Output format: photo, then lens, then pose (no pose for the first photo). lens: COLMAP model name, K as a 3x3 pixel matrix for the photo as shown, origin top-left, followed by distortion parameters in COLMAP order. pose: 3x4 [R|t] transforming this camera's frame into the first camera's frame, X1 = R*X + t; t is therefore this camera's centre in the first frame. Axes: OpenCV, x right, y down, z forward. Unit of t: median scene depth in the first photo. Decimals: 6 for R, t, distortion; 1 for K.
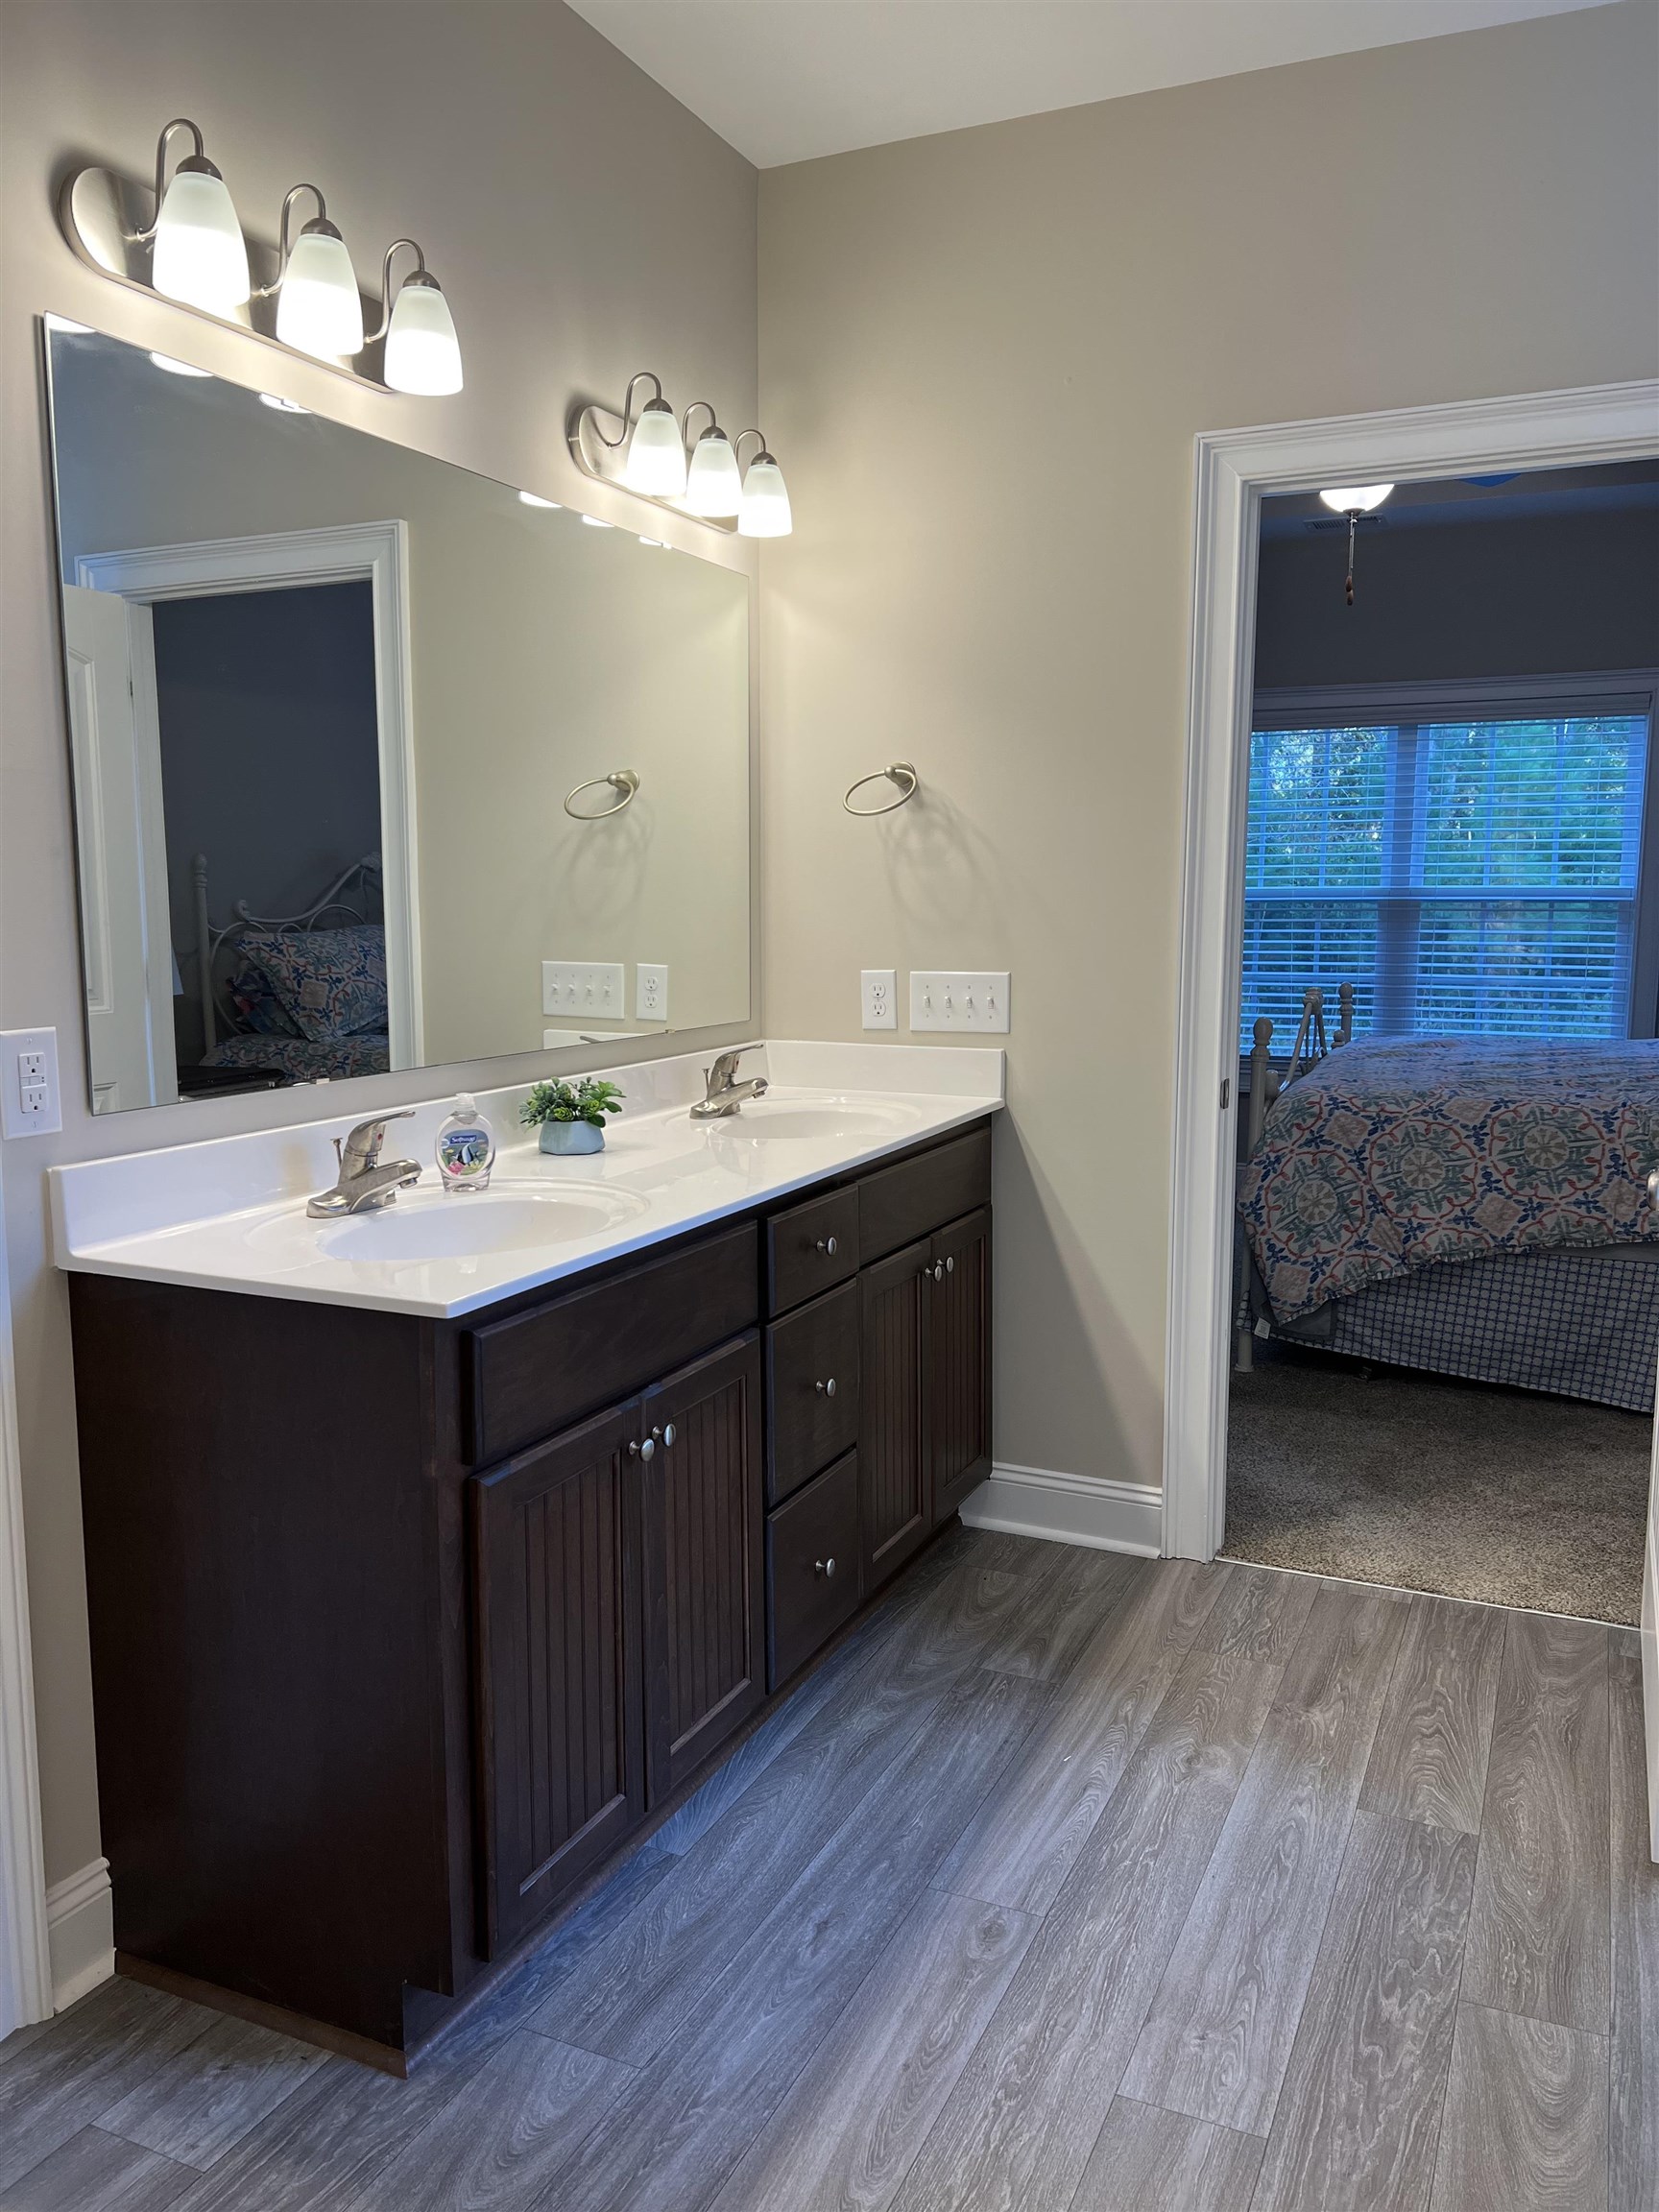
lens RADIAL K [[1660.4, 0, 828.0], [0, 1660.4, 1092.6], [0, 0, 1]] dist [0.045836, -0.054117]
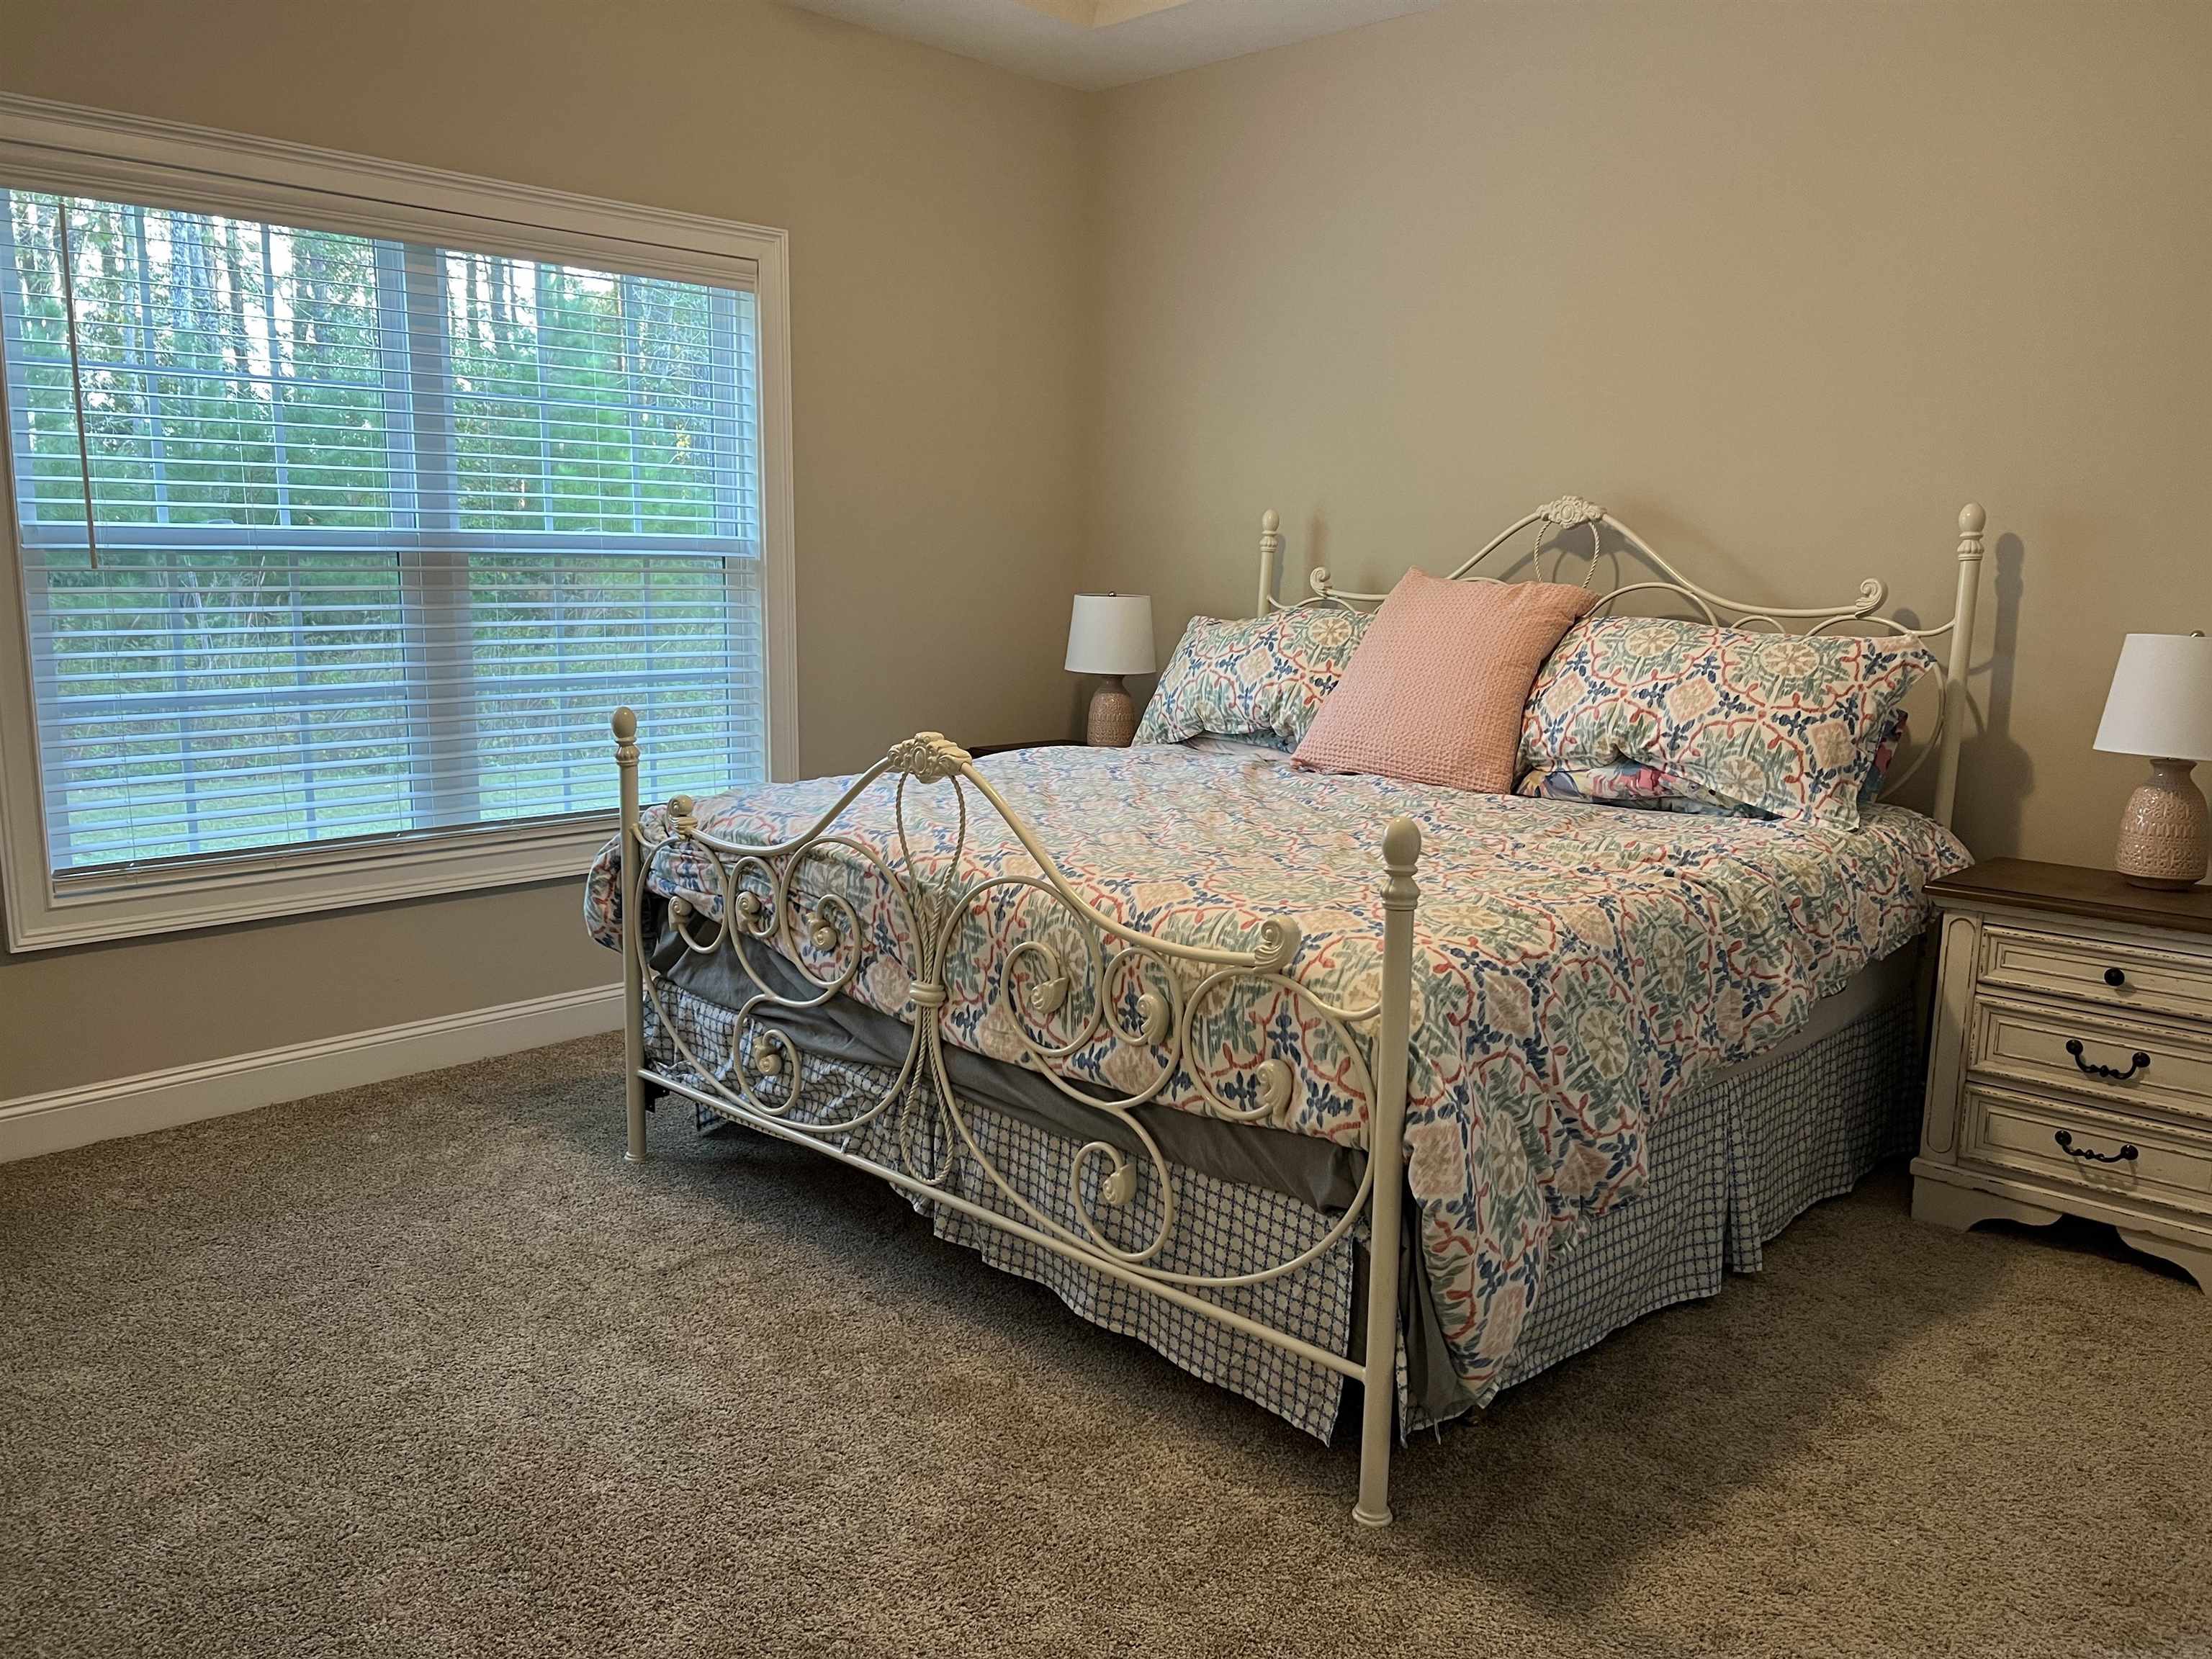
lens RADIAL K [[1660.4, 0, 1099.2], [0, 1660.4, 829.2], [0, 0, 1]] dist [0.045836, -0.054117]
pose [[0.347569, -0.155923, 0.924599, -0.227356], [0.099565, 0.986639, 0.128958, -0.118849], [-0.932353, 0.047236, 0.358449, 0.953193]]
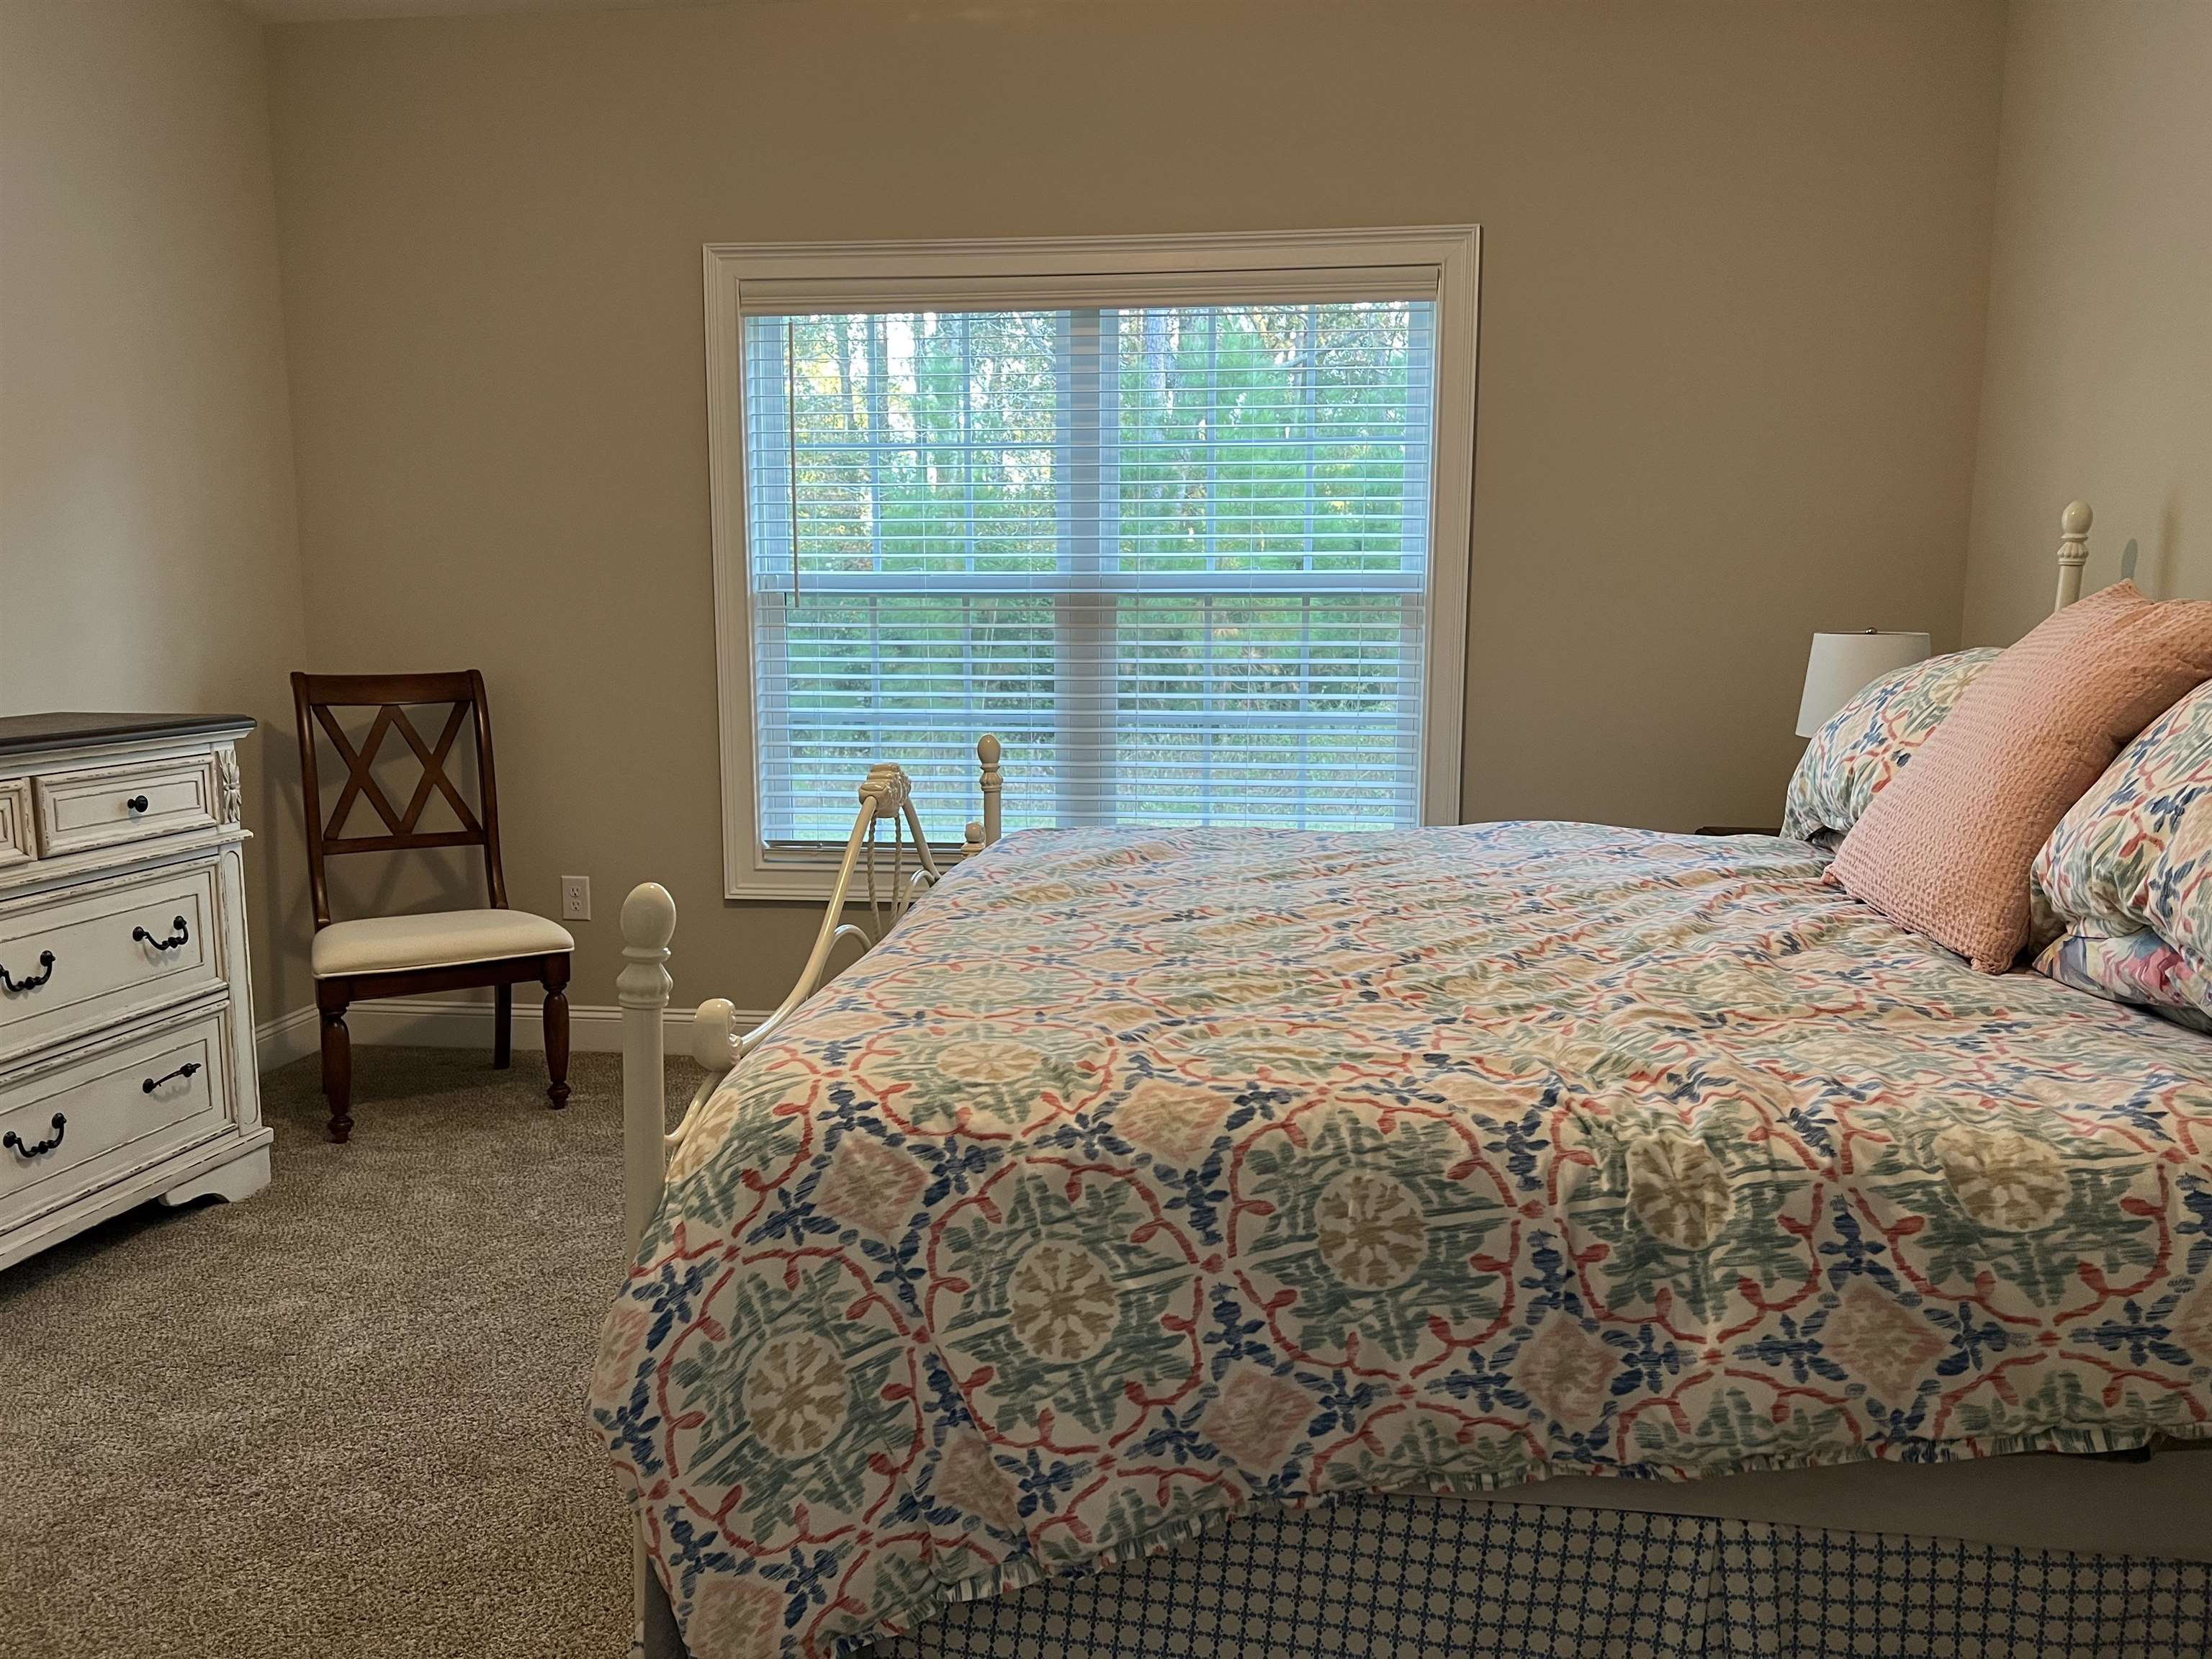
lens RADIAL K [[1660.4, 0, 1098.7], [0, 1660.4, 821.8], [0, 0, 1]] dist [0.045836, -0.054117]
pose [[0.955783, -0.044871, 0.290628, 0.262843], [0.041213, 0.998975, 0.018700, -0.065335], [-0.291169, -0.005895, 0.956653, 0.650418]]
